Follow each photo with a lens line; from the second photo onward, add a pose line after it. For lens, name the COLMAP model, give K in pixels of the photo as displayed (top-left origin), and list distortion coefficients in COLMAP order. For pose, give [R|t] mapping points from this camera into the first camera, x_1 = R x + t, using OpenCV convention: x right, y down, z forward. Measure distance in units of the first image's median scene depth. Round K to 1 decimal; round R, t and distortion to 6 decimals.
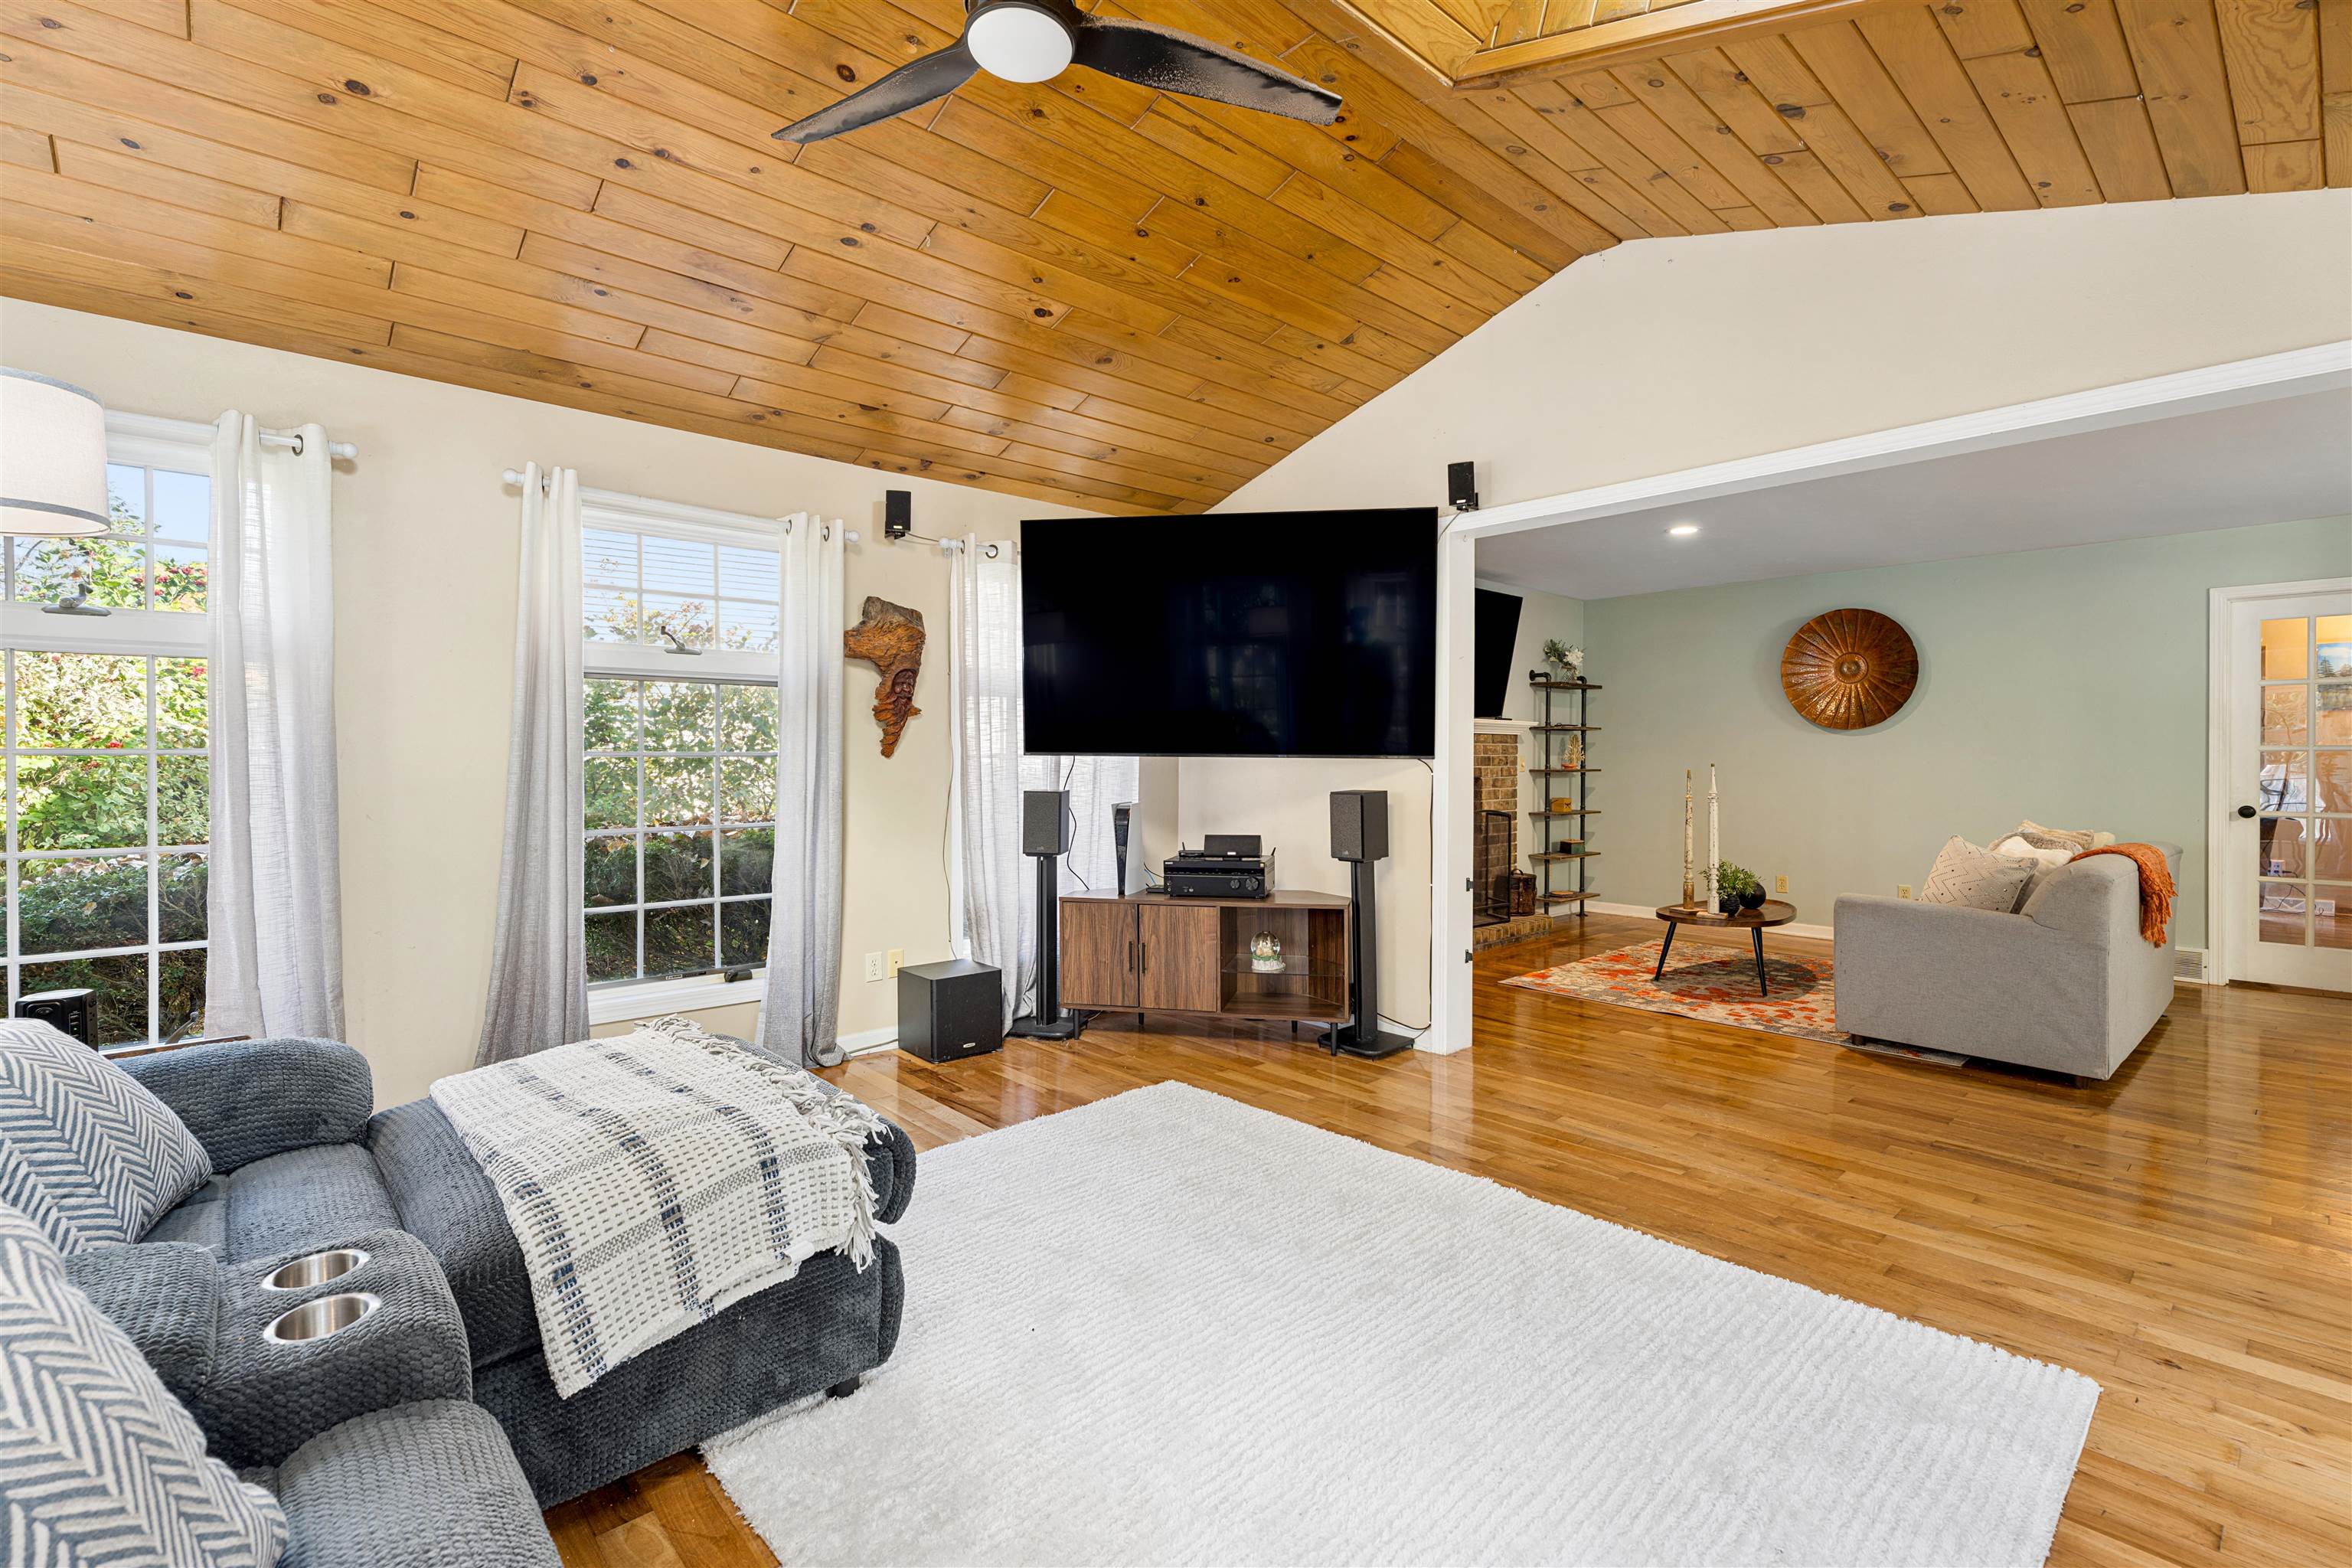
lens RADIAL K [[1049.0, 0, 1163.3], [0, 1049.0, 768.1], [0, 0, 1]] dist [0.001401, 0.001981]
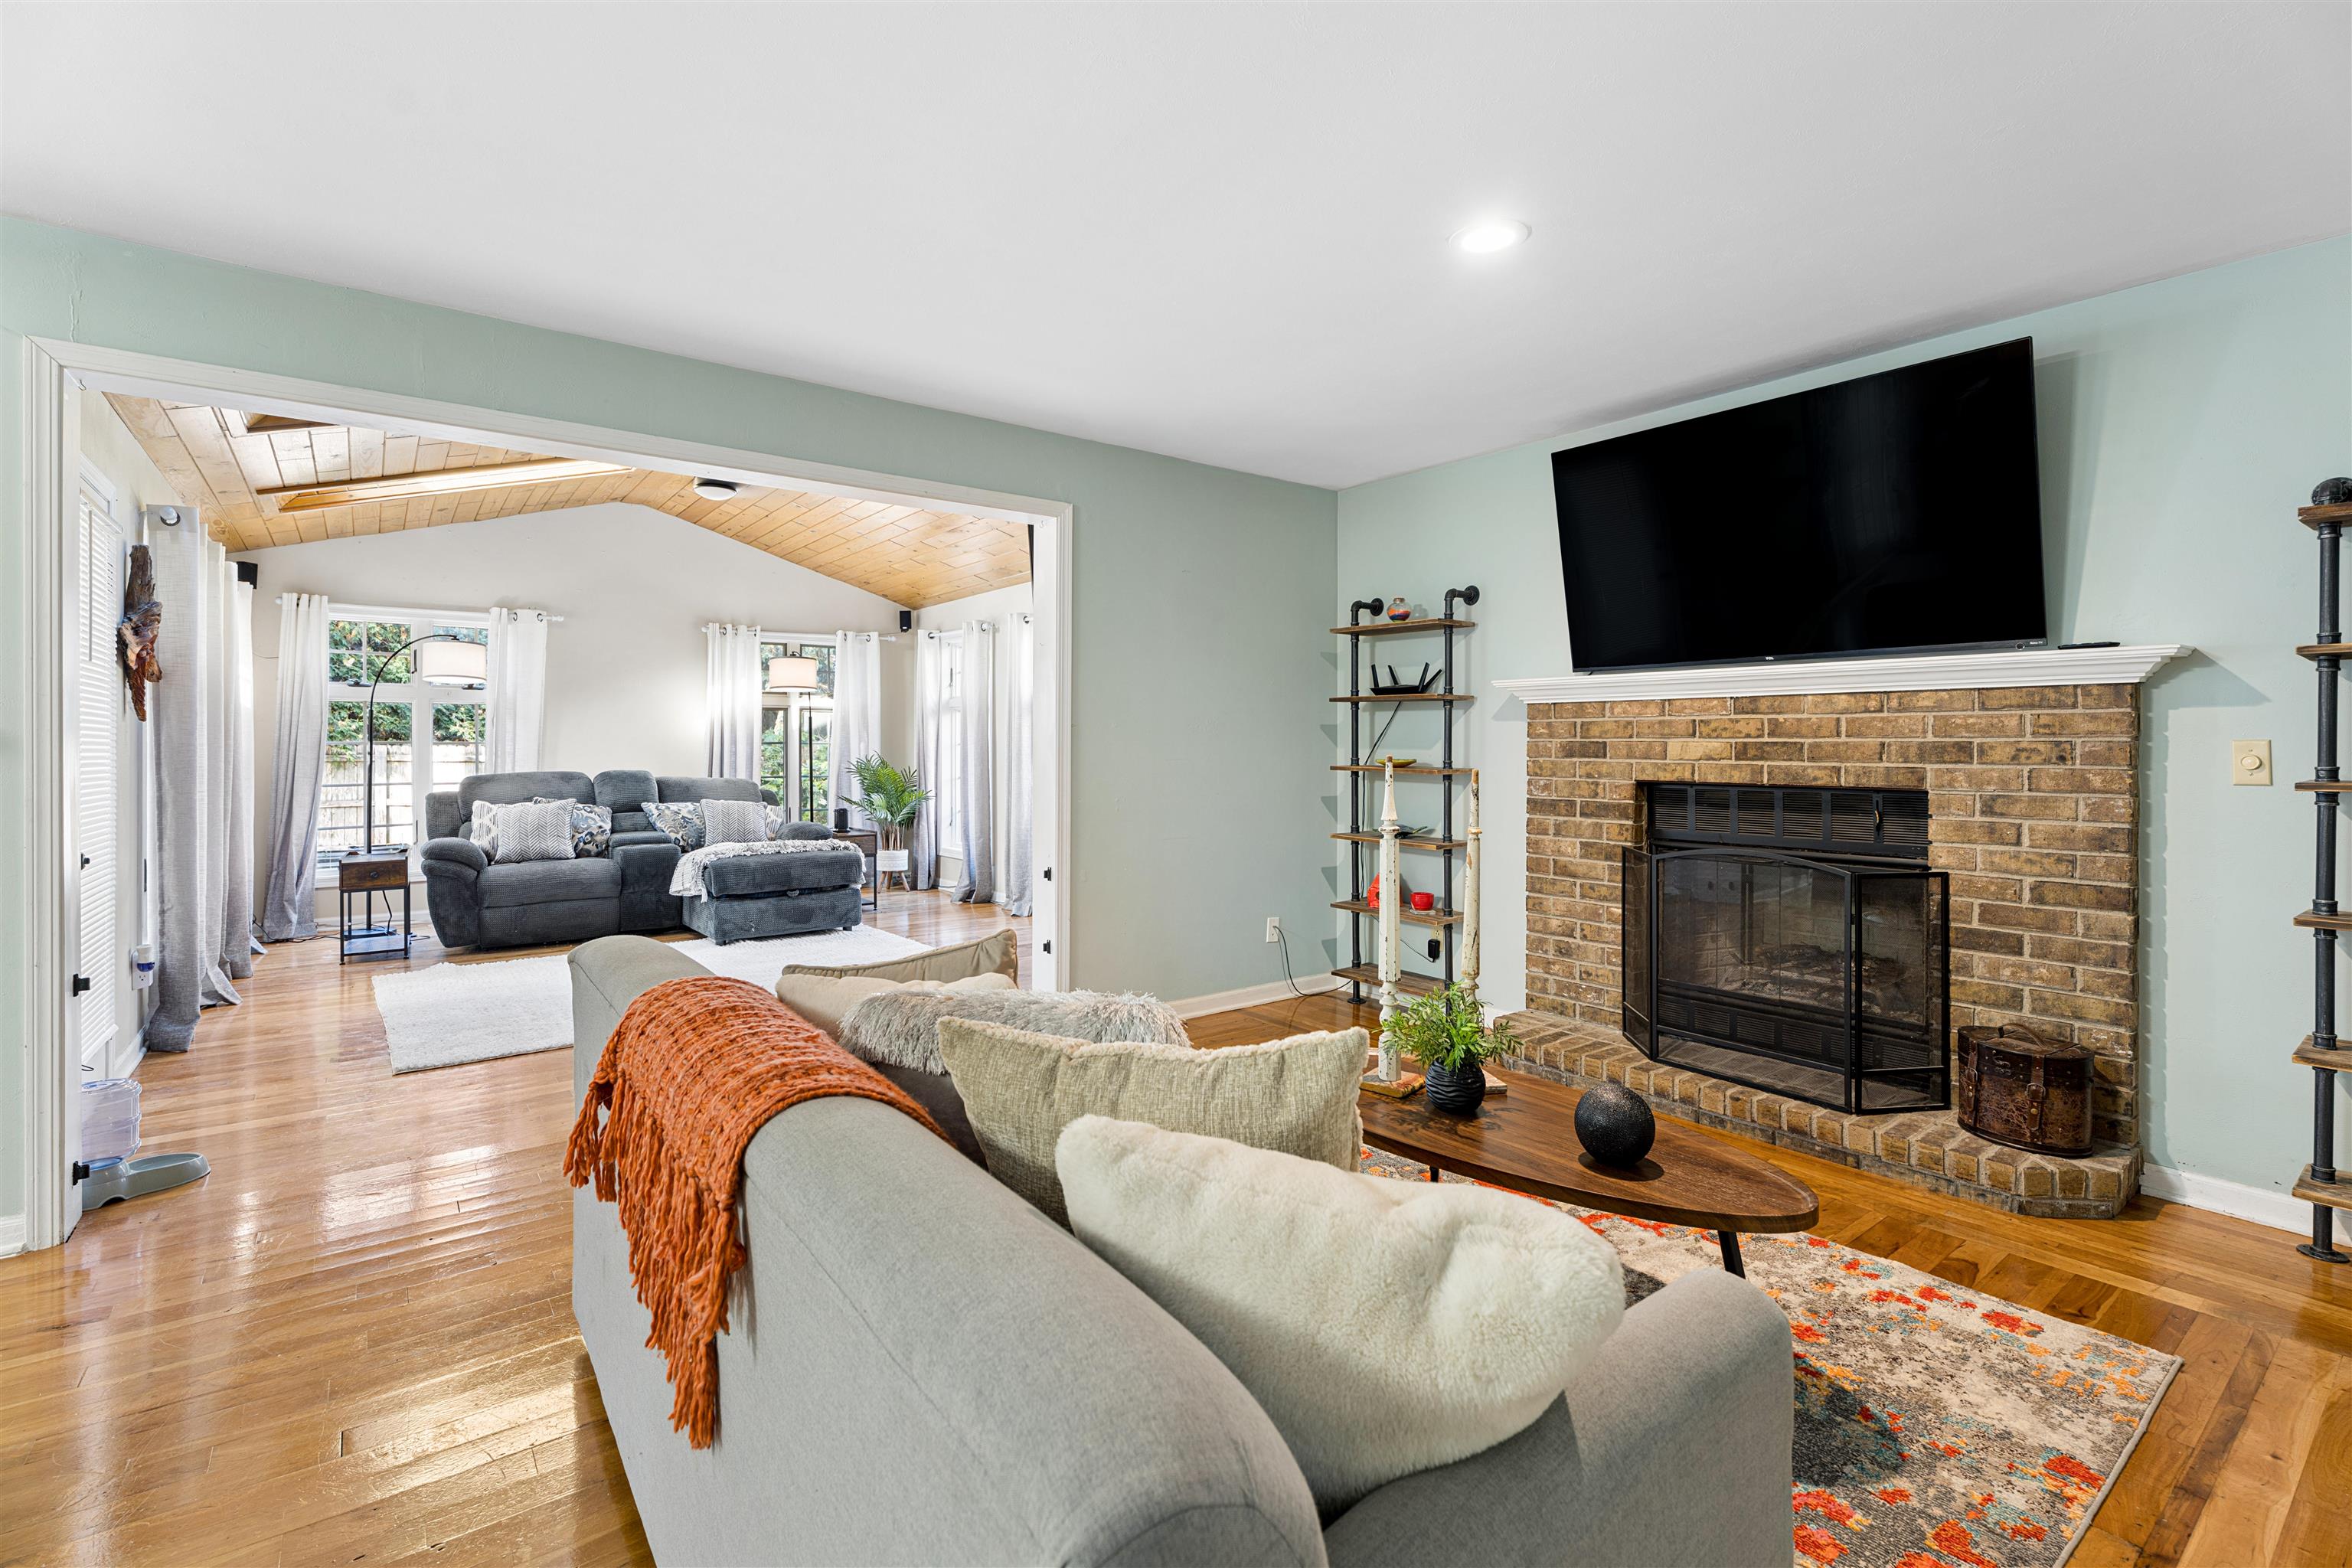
lens RADIAL K [[1049.0, 0, 1172.4], [0, 1049.0, 753.2], [0, 0, 1]] dist [0.001401, 0.001981]
pose [[-0.074387, 0.007806, -0.997199, 1.201990], [-0.009074, 0.999923, 0.008504, -0.010989], [0.997188, 0.009681, -0.074310, 1.126717]]
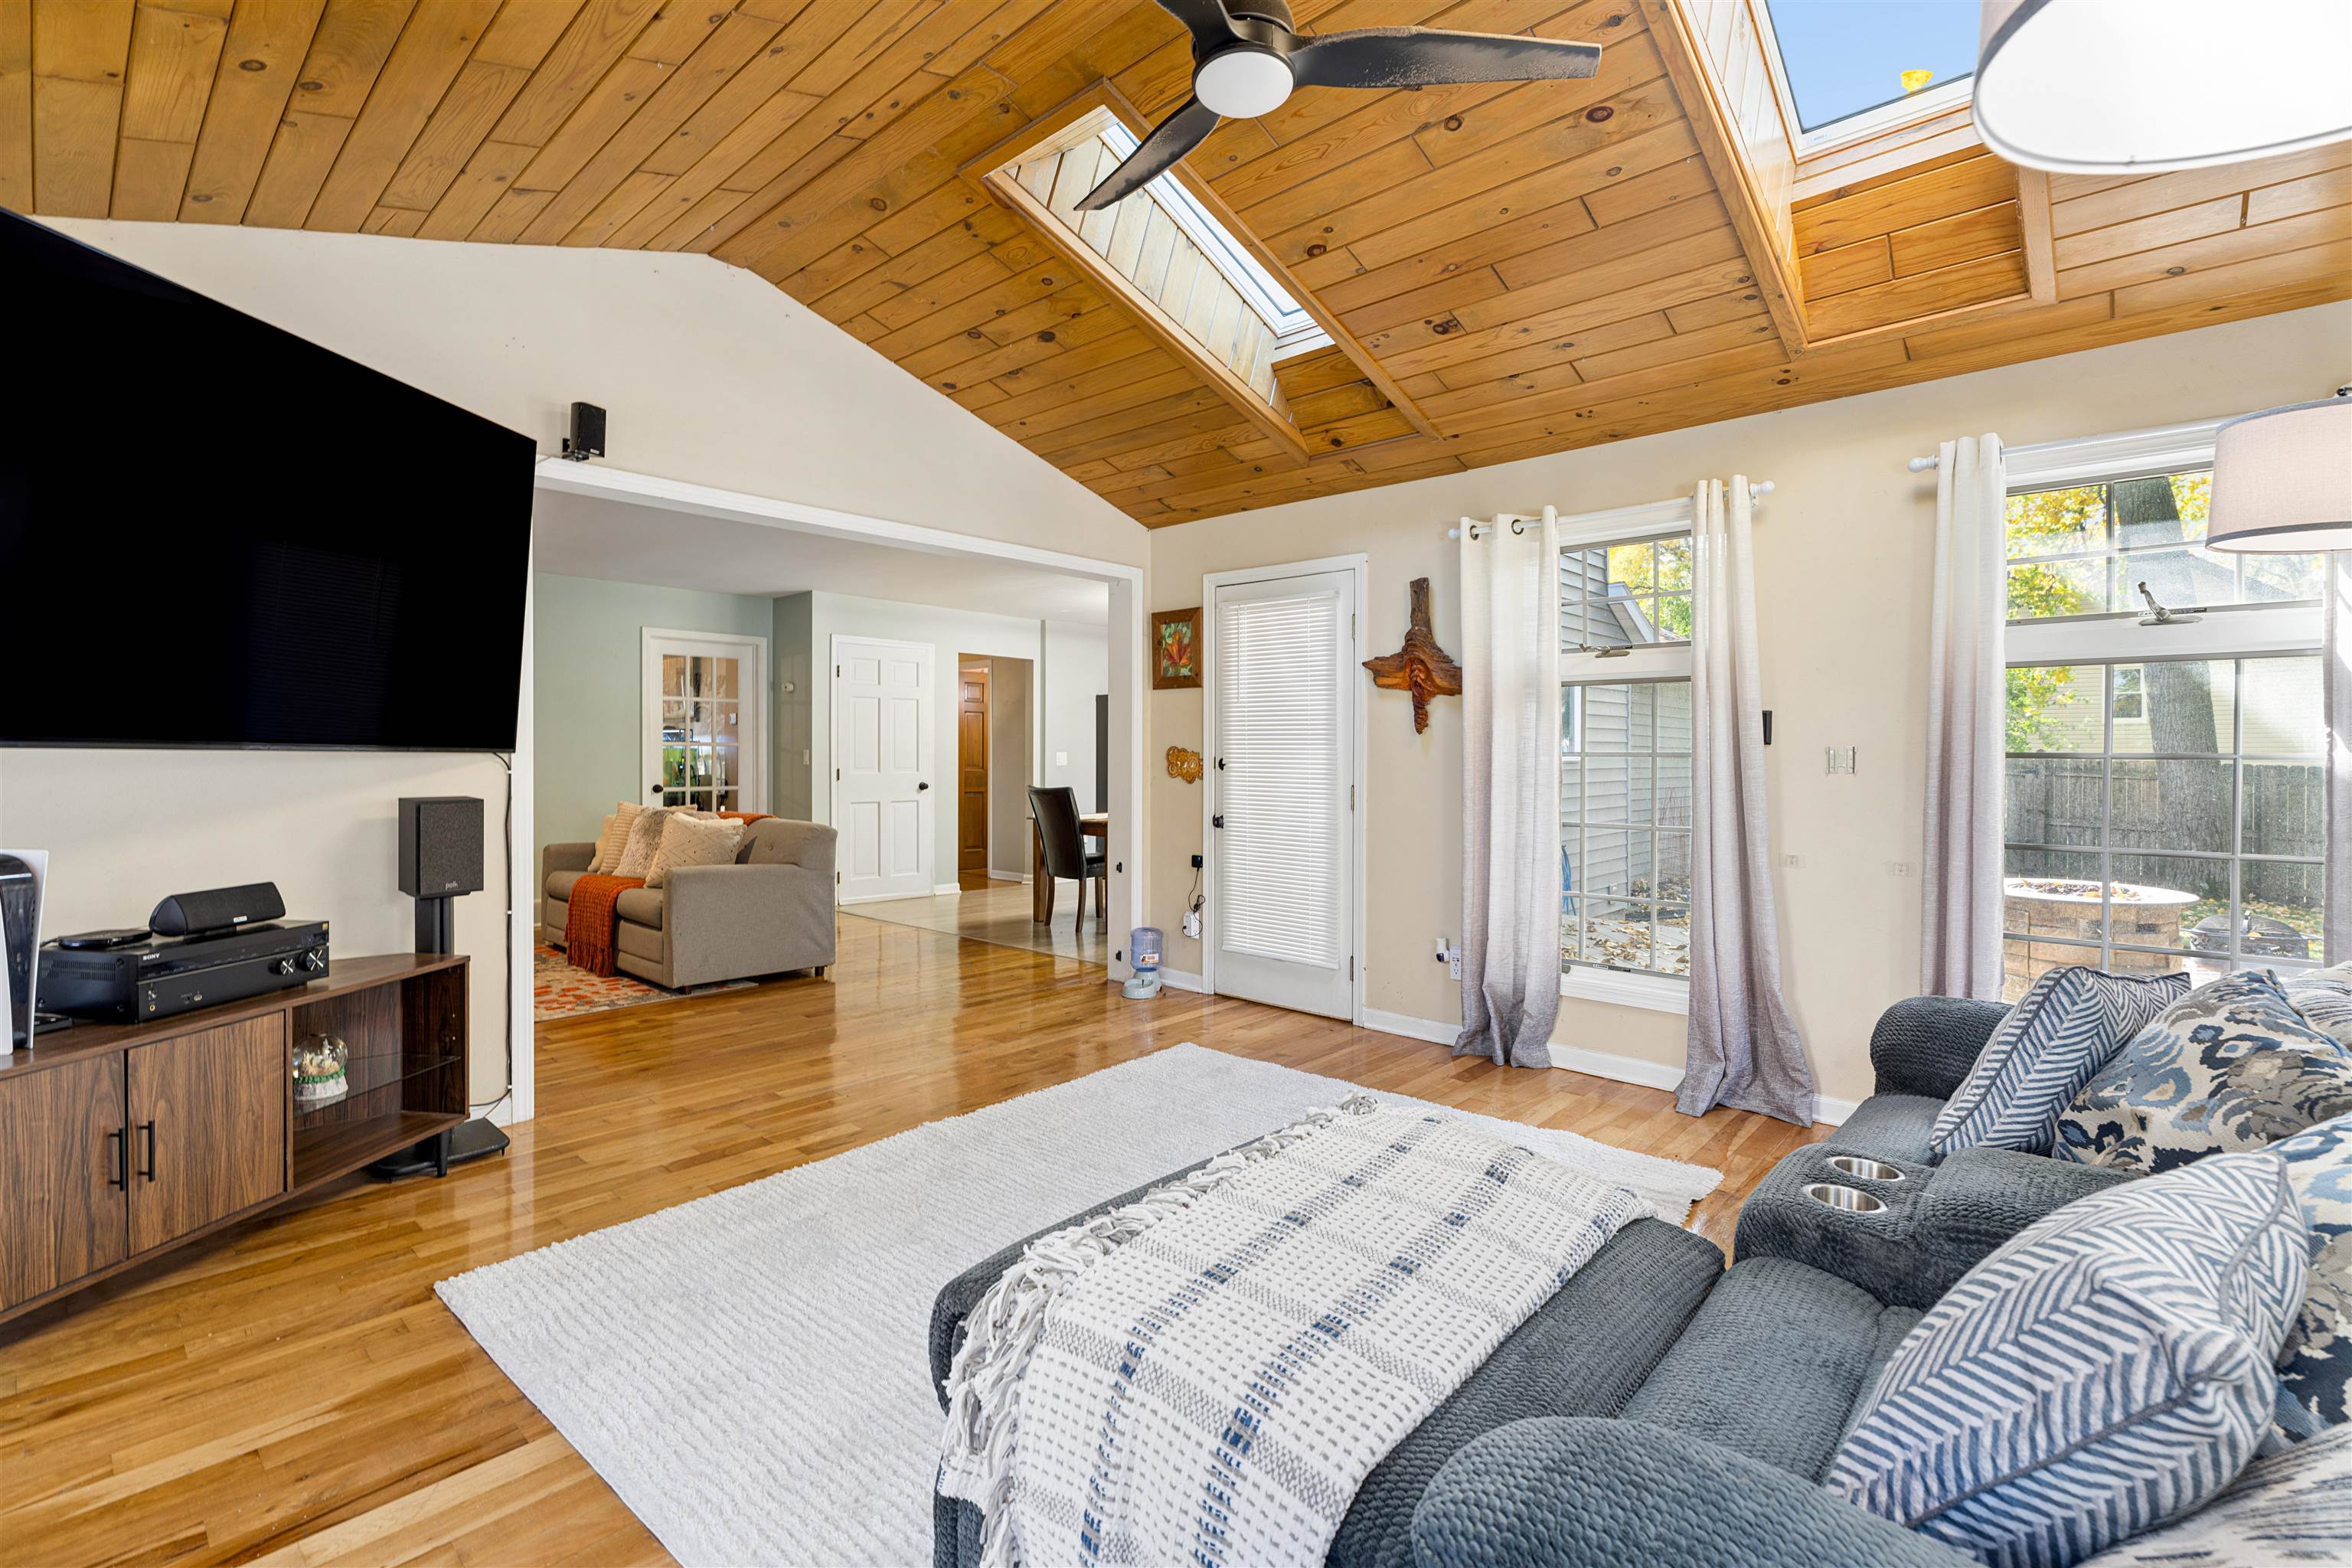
lens RADIAL K [[1049.0, 0, 1181.3], [0, 1049.0, 772.9], [0, 0, 1]] dist [0.001401, 0.001981]
pose [[-0.102309, -0.021003, 0.994531, -0.544633], [0.004913, 0.999754, 0.021619, -0.008421], [-0.994741, 0.007098, -0.102180, 0.537276]]
